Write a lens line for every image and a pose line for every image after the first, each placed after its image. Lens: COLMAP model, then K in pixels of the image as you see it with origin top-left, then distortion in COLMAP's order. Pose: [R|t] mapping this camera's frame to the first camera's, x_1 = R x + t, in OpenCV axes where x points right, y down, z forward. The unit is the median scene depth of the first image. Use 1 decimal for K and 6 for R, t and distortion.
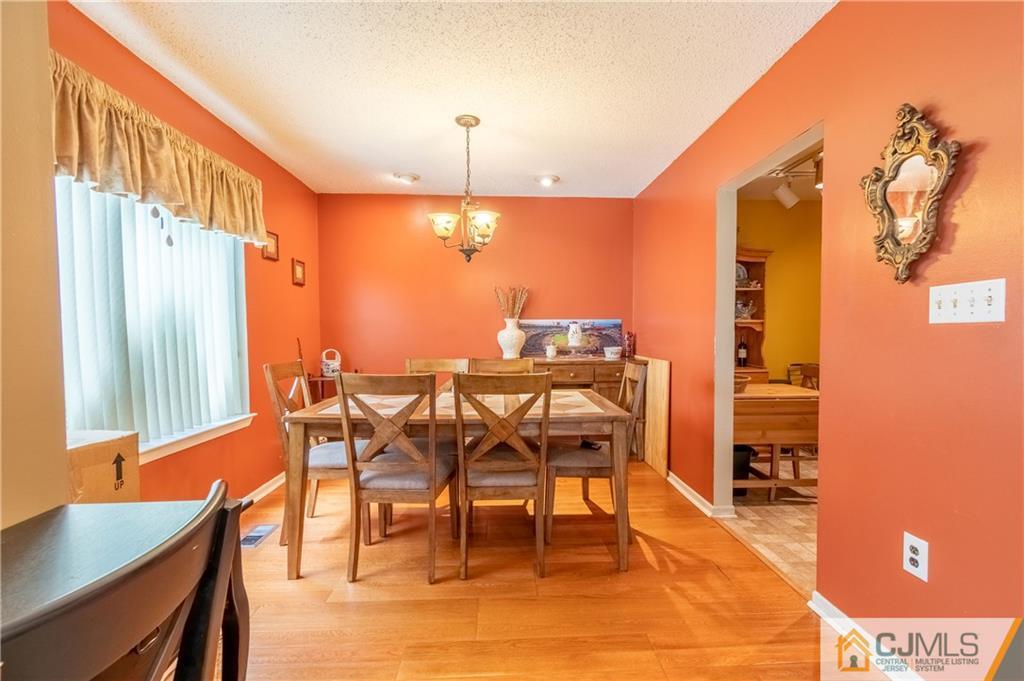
lens RADIAL K [[462.4, 0, 532.1], [0, 462.4, 357.3], [0, 0, 1]] dist [-0.010494, -0.001199]
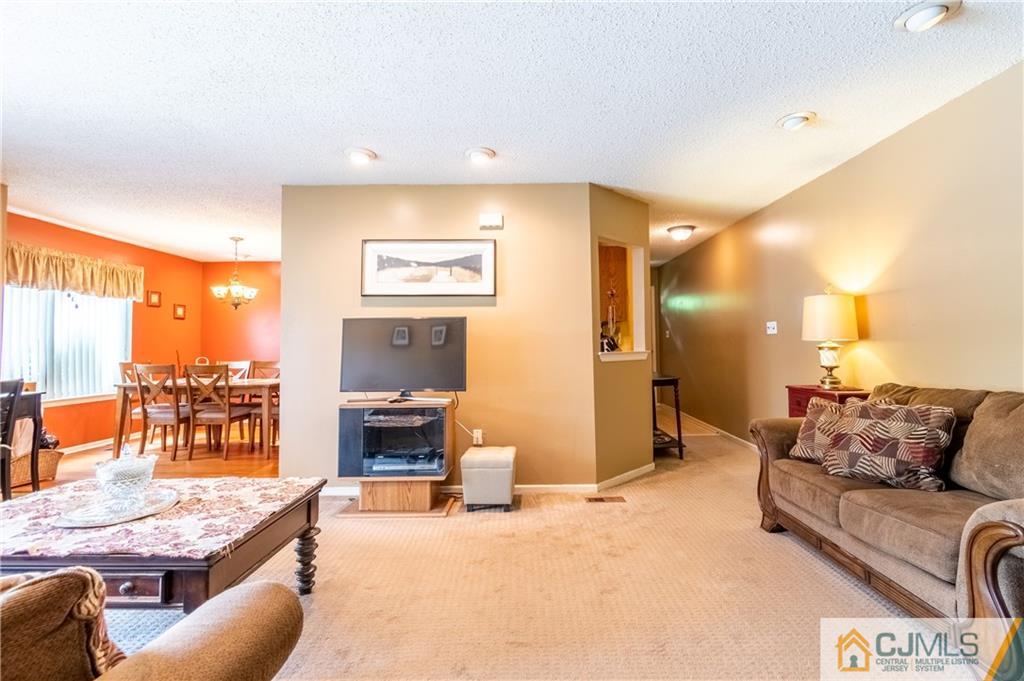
lens RADIAL K [[462.4, 0, 510.9], [0, 462.4, 331.1], [0, 0, 1]] dist [-0.010494, -0.001199]
pose [[0.997721, -0.005102, -0.067280, 1.103558], [-0.000677, 0.996330, -0.085594, 0.043619], [0.067469, 0.085444, 0.994056, -0.799944]]
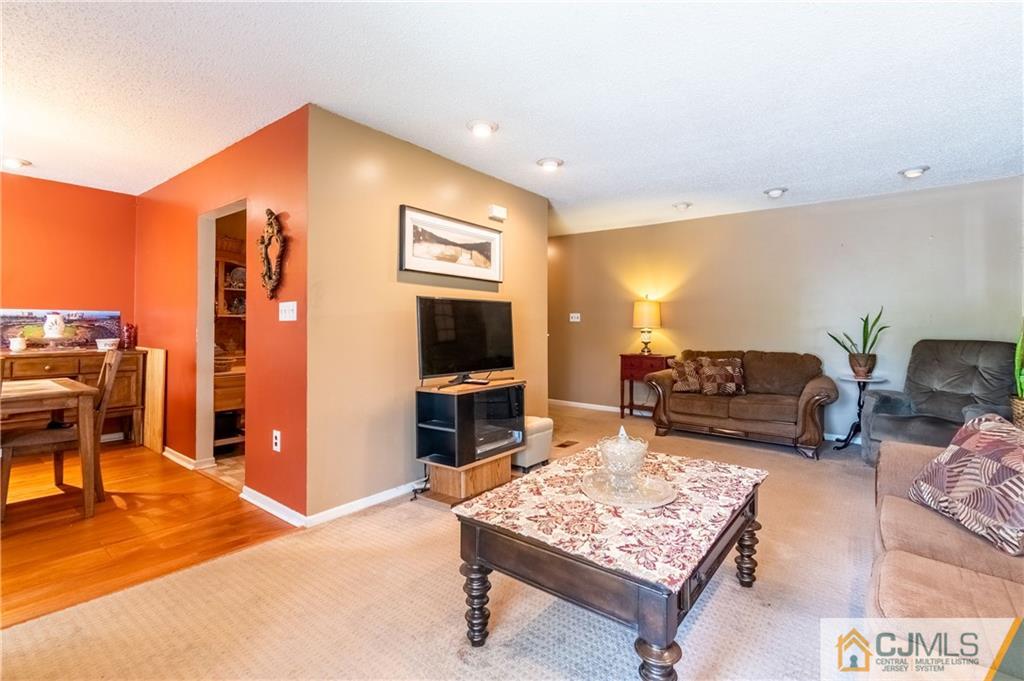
lens RADIAL K [[462.4, 0, 526.1], [0, 462.4, 325.2], [0, 0, 1]] dist [-0.010494, -0.001199]
pose [[0.651933, 0.012911, 0.758166, 0.021148], [0.030925, 0.998570, -0.043596, 0.031023], [-0.757645, 0.051869, 0.650602, -0.527762]]
